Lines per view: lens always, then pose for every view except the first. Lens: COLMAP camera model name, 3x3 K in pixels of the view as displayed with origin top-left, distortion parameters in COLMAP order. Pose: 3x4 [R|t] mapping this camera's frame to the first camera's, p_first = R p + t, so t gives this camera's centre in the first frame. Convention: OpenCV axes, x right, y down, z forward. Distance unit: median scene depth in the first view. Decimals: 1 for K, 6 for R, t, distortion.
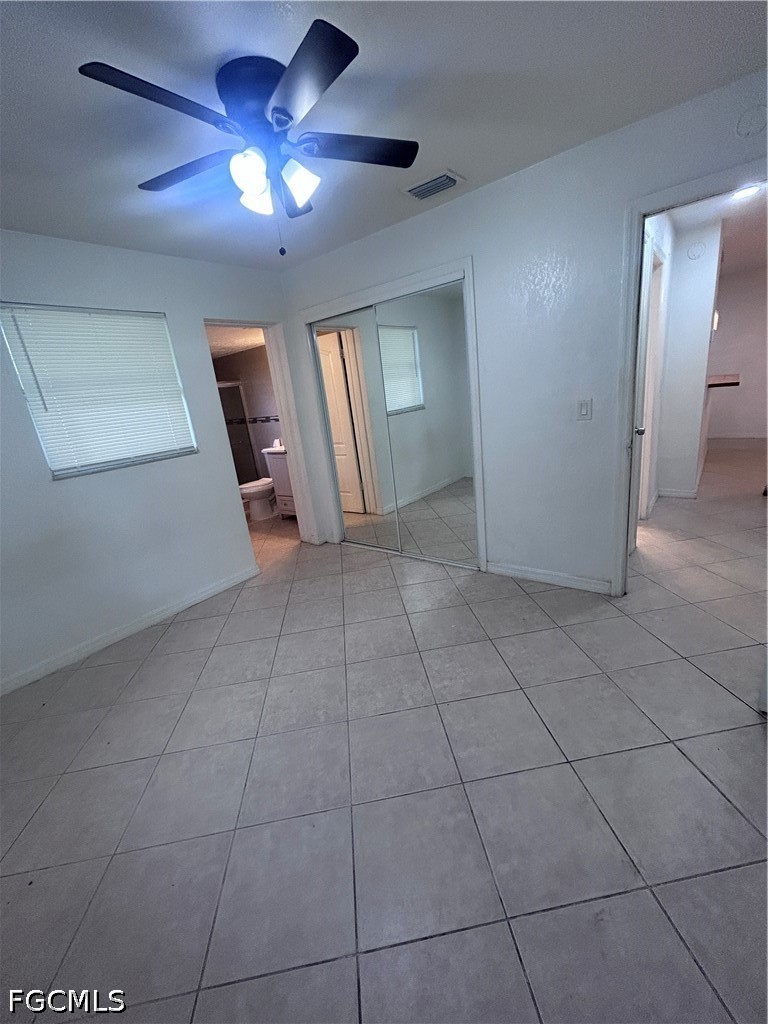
lens RADIAL K [[415.8, 0, 384.0], [0, 415.8, 512.0], [0, 0, 1]] dist [0.001923, 0.000417]
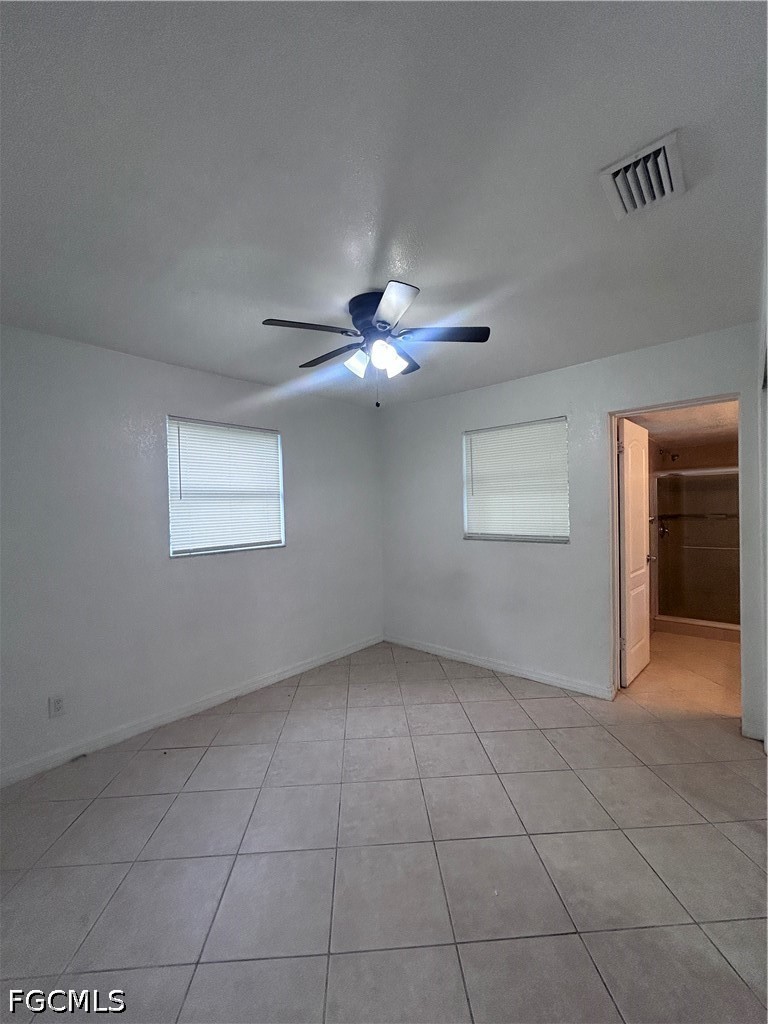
lens RADIAL K [[415.8, 0, 384.0], [0, 415.8, 512.0], [0, 0, 1]] dist [0.001923, 0.000417]
pose [[-0.057205, 0.128131, -0.990106, 0.638509], [-0.252901, 0.957524, 0.138526, -0.272260], [0.965800, 0.258323, -0.022371, 0.642569]]
